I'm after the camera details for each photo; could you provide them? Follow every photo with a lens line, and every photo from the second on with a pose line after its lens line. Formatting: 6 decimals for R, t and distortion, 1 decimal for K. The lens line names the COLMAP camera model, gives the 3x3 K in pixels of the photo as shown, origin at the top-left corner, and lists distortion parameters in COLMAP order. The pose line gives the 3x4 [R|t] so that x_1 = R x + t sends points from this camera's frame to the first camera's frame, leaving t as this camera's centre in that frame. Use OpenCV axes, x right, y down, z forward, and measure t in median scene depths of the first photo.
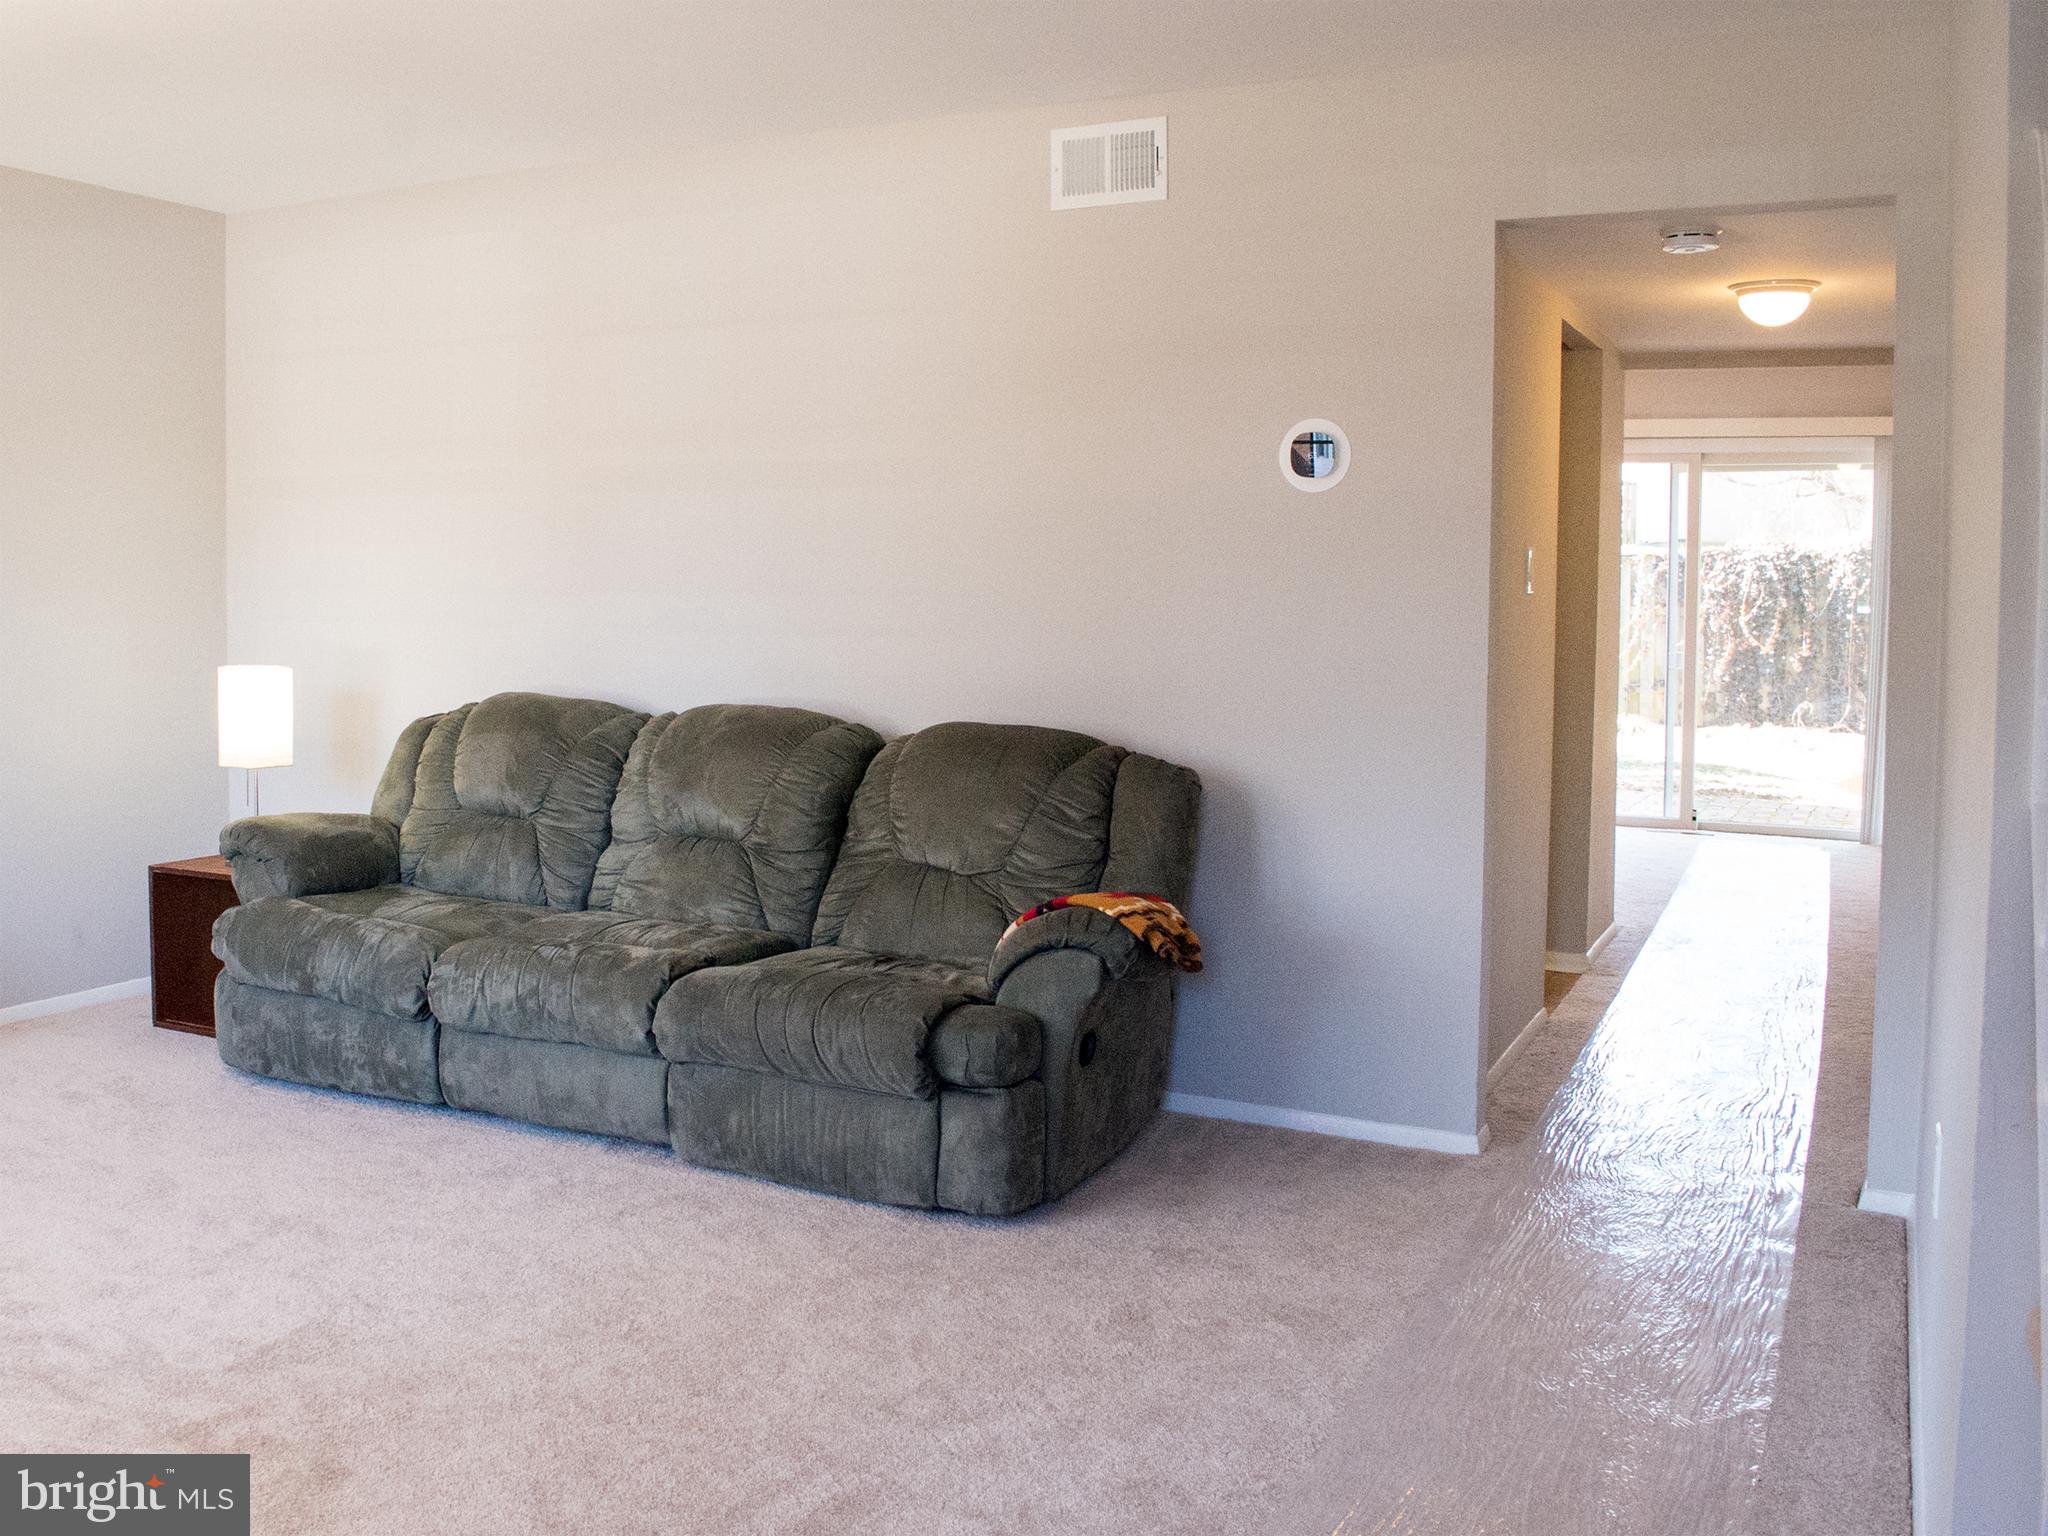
lens RADIAL K [[1878.9, 0, 1010.8], [0, 1878.9, 762.5], [0, 0, 1]] dist [-0.076844, 0.000000]
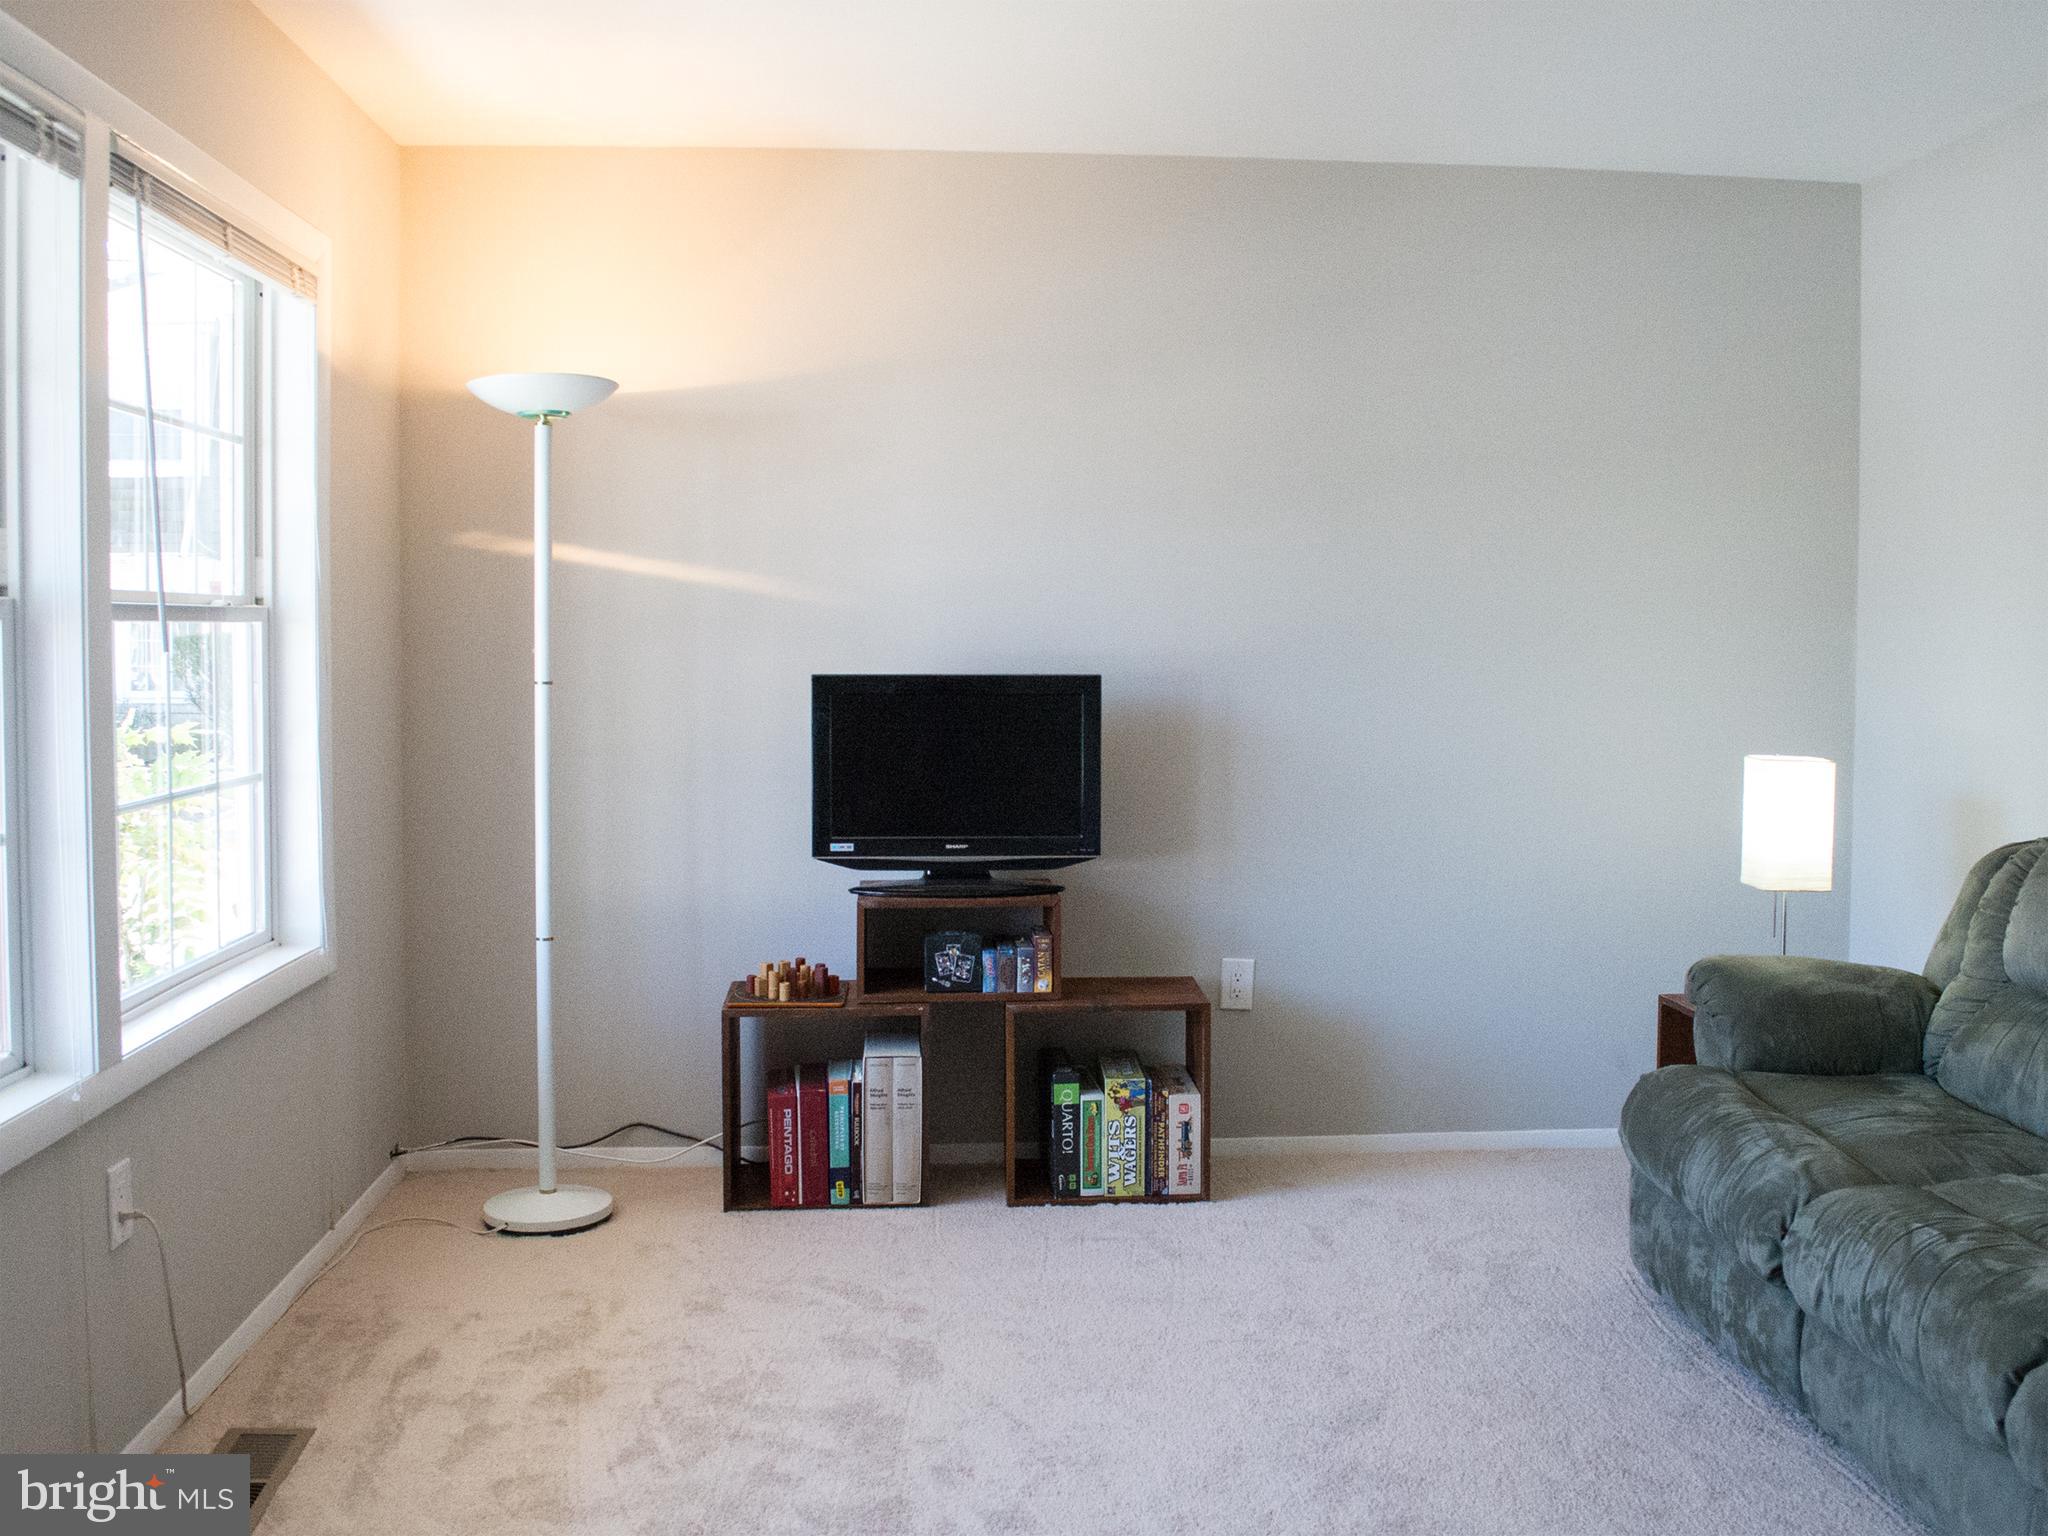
lens RADIAL K [[1878.9, 0, 1027.4], [0, 1878.9, 766.2], [0, 0, 1]] dist [-0.076844, 0.000000]
pose [[0.480158, 0.045397, -0.876007, 0.135995], [-0.075842, 0.997069, 0.010101, -0.038766], [0.873897, 0.061589, 0.482193, 0.418055]]
